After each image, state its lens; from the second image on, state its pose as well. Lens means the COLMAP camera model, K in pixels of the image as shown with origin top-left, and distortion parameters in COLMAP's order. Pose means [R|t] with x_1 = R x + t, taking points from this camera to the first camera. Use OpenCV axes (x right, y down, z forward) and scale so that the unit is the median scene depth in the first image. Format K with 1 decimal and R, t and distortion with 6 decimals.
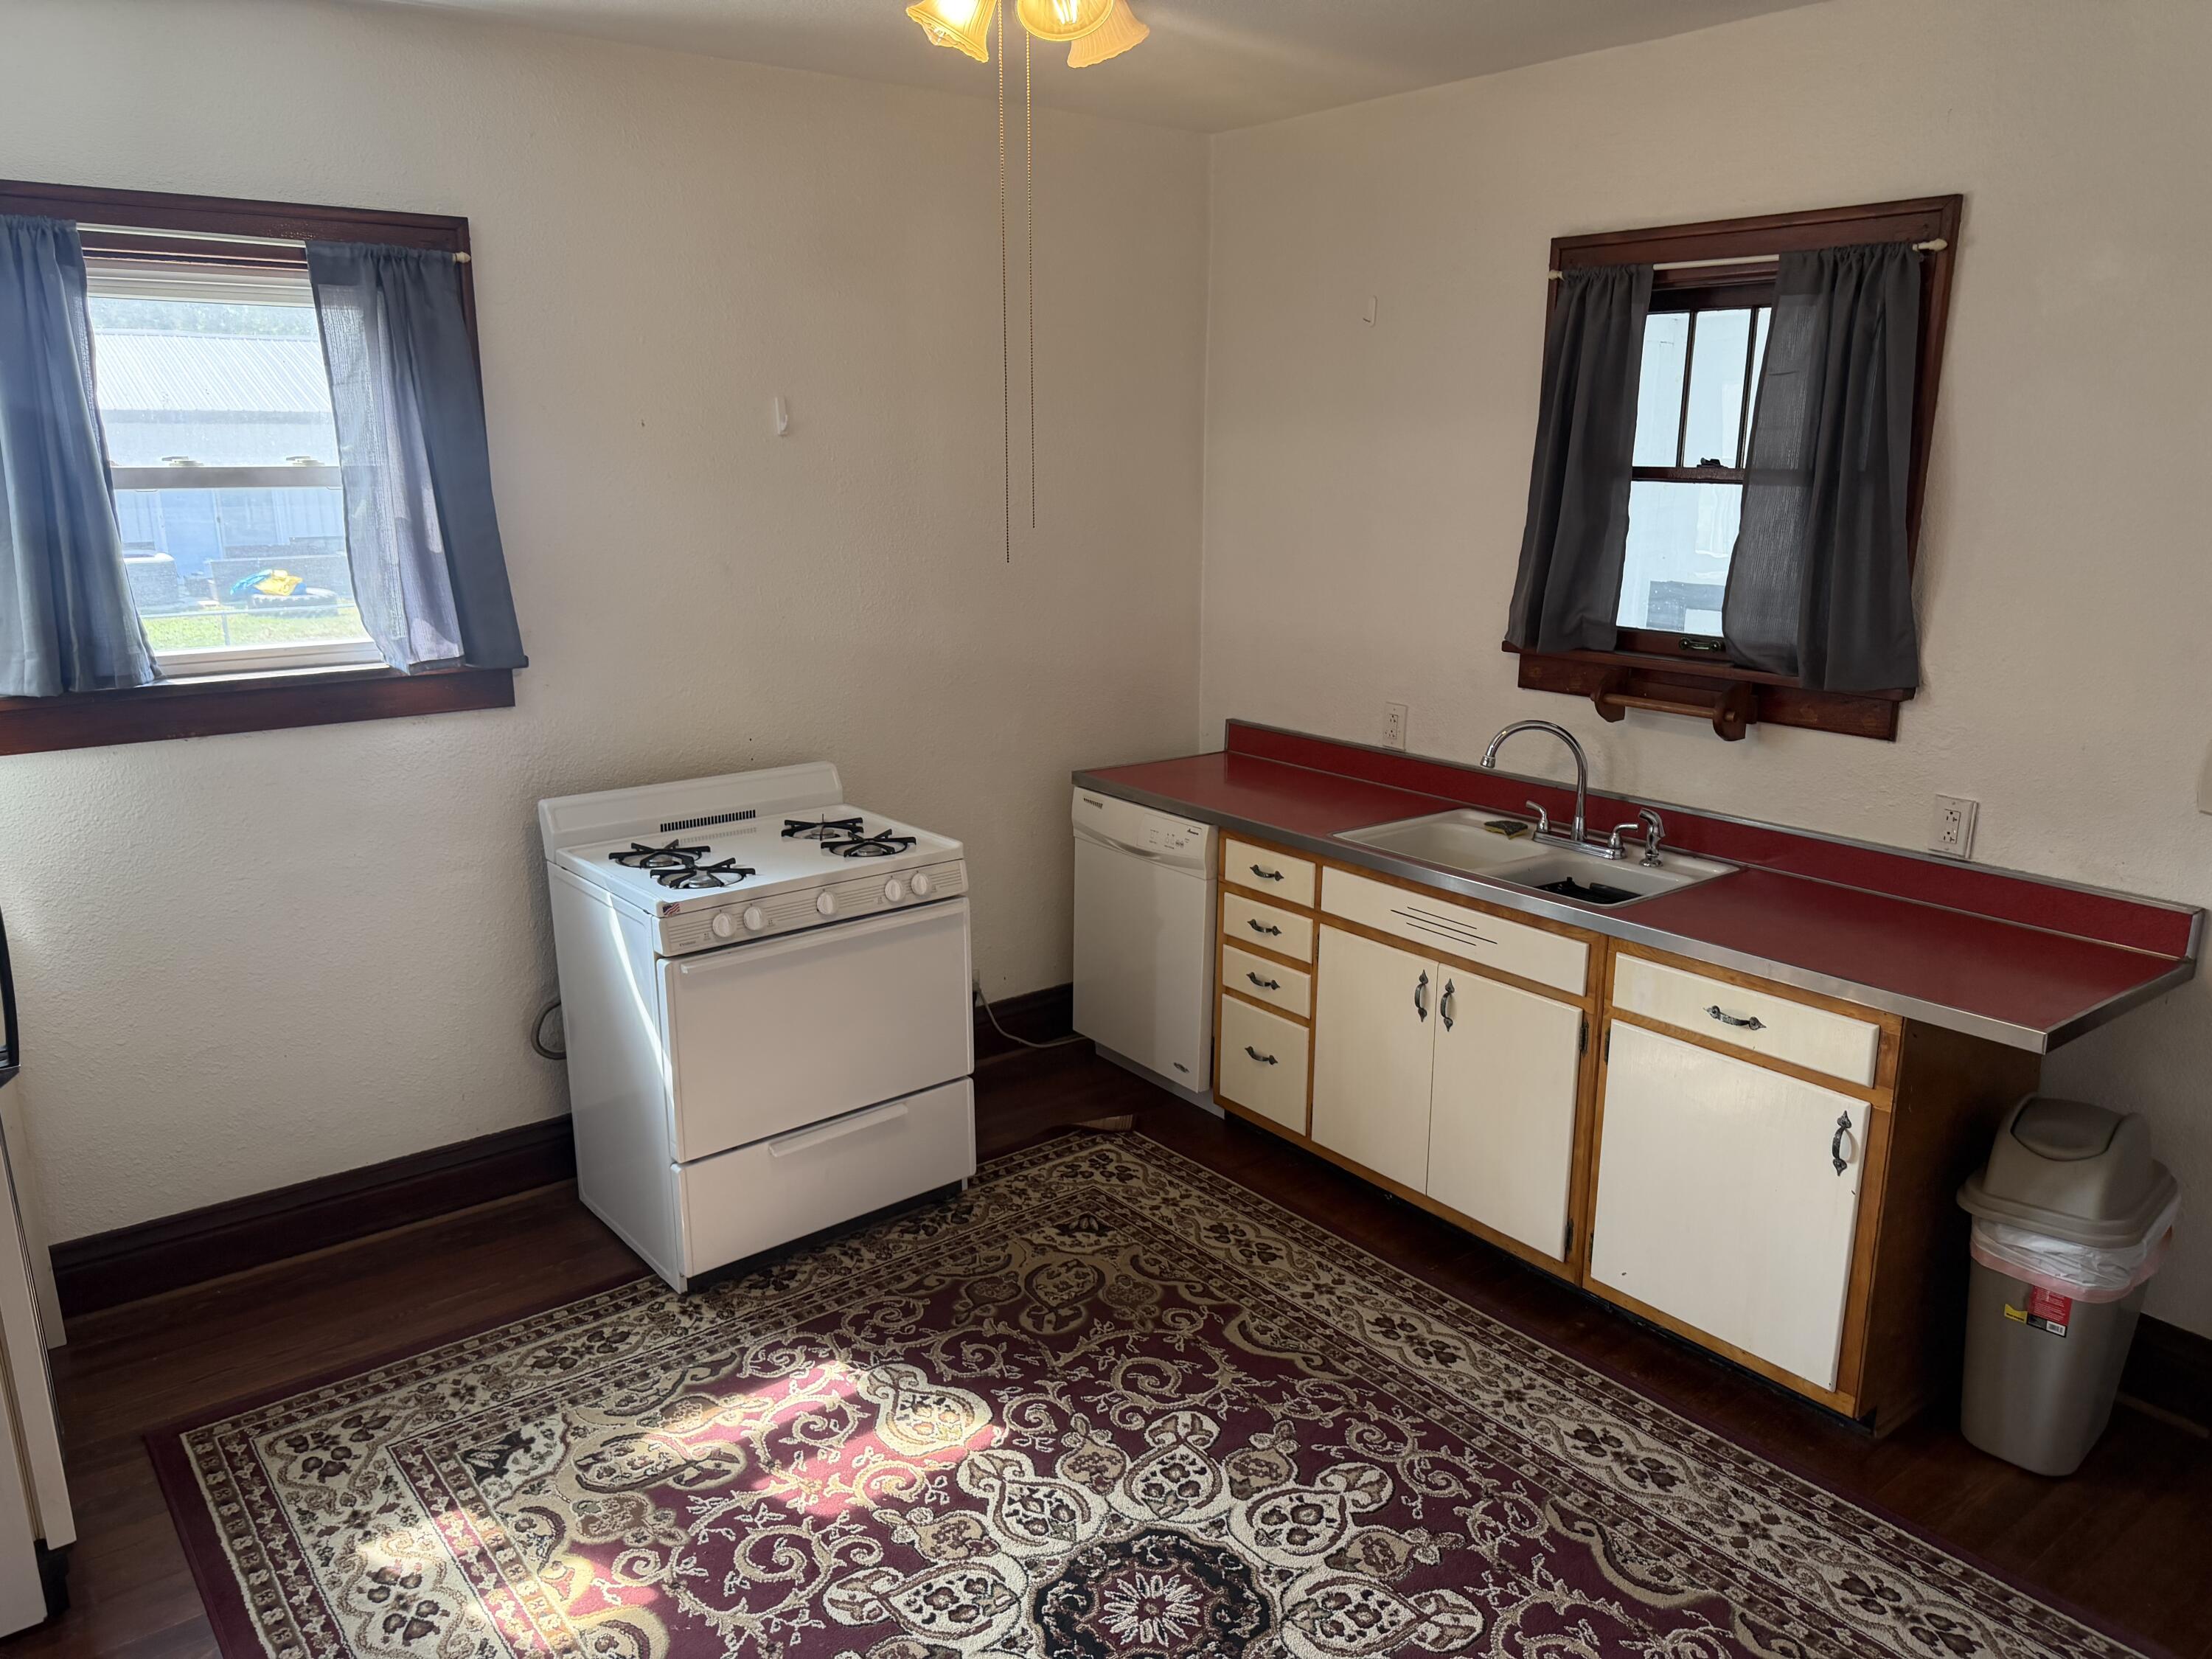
lens RADIAL K [[1610.9, 0, 1095.7], [0, 1610.9, 835.3], [0, 0, 1]] dist [0.041648, -0.000582]
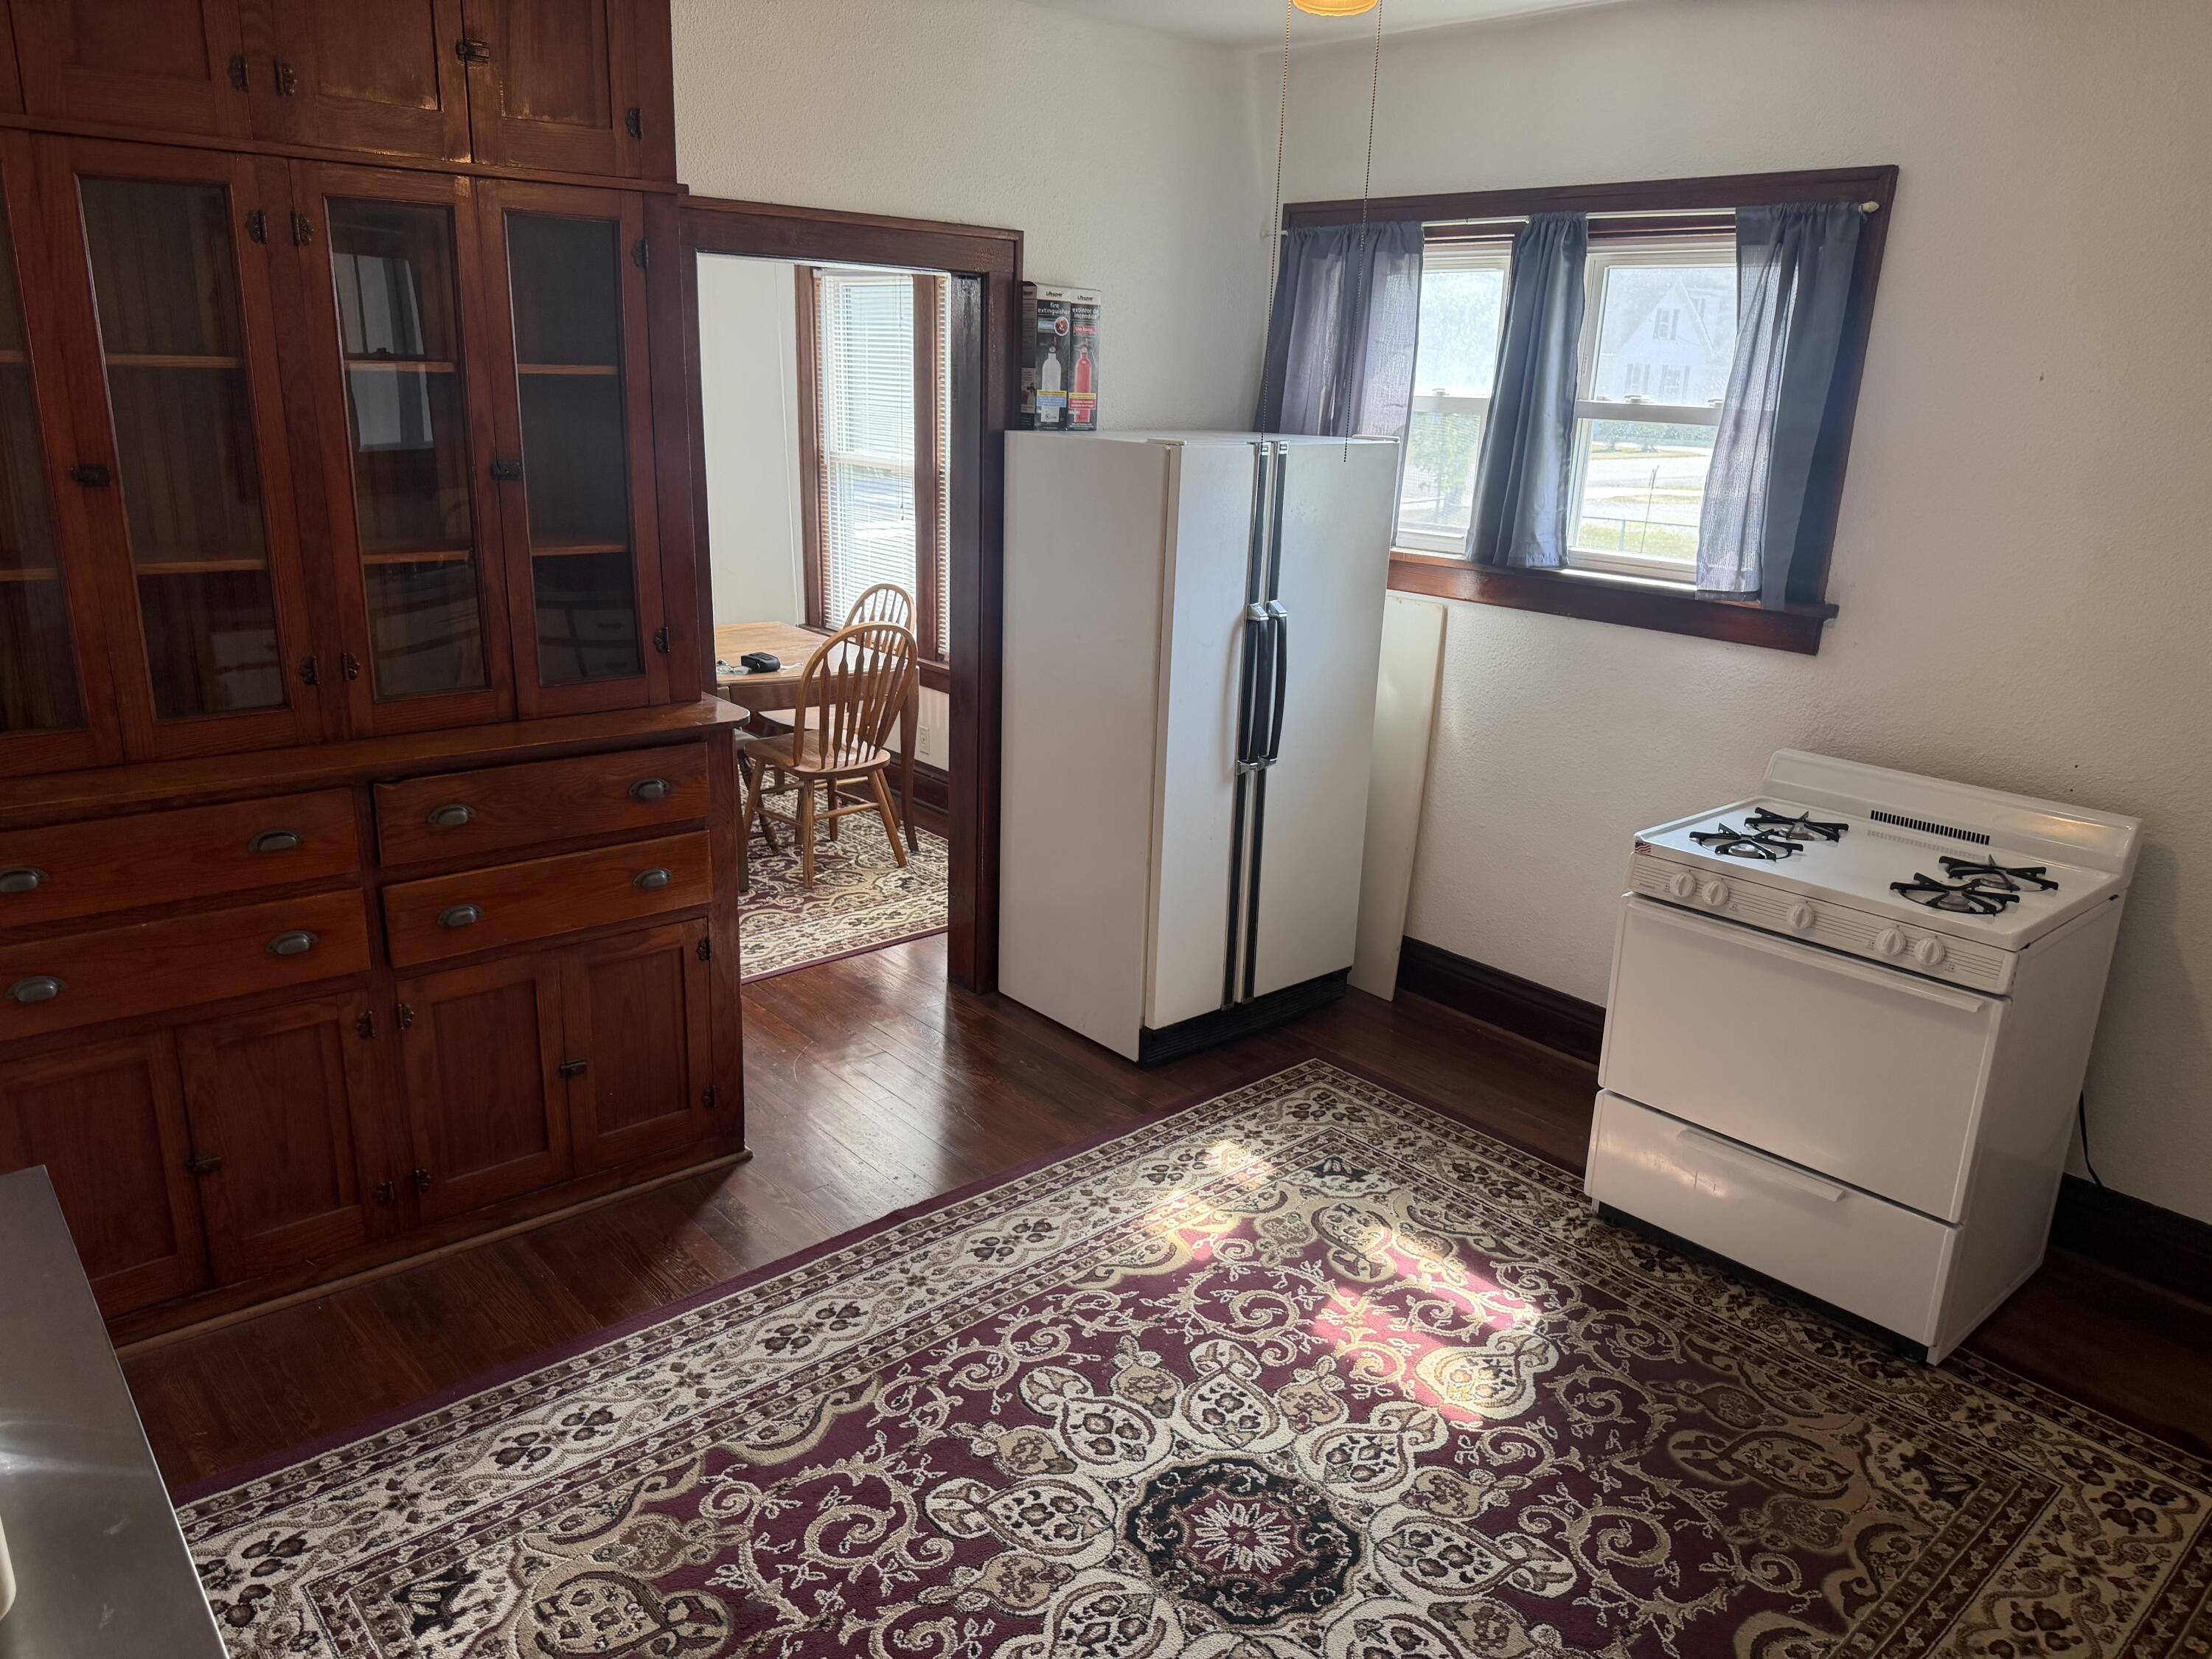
lens RADIAL K [[1583.3, 0, 1106.0], [0, 1583.3, 829.5], [0, 0, 1]] dist [0.027619, -0.003211]
pose [[0.059051, 0.291983, -0.954599, 0.707743], [-0.286361, 0.921032, 0.264001, -0.138089], [0.956300, 0.257771, 0.138000, 0.561484]]
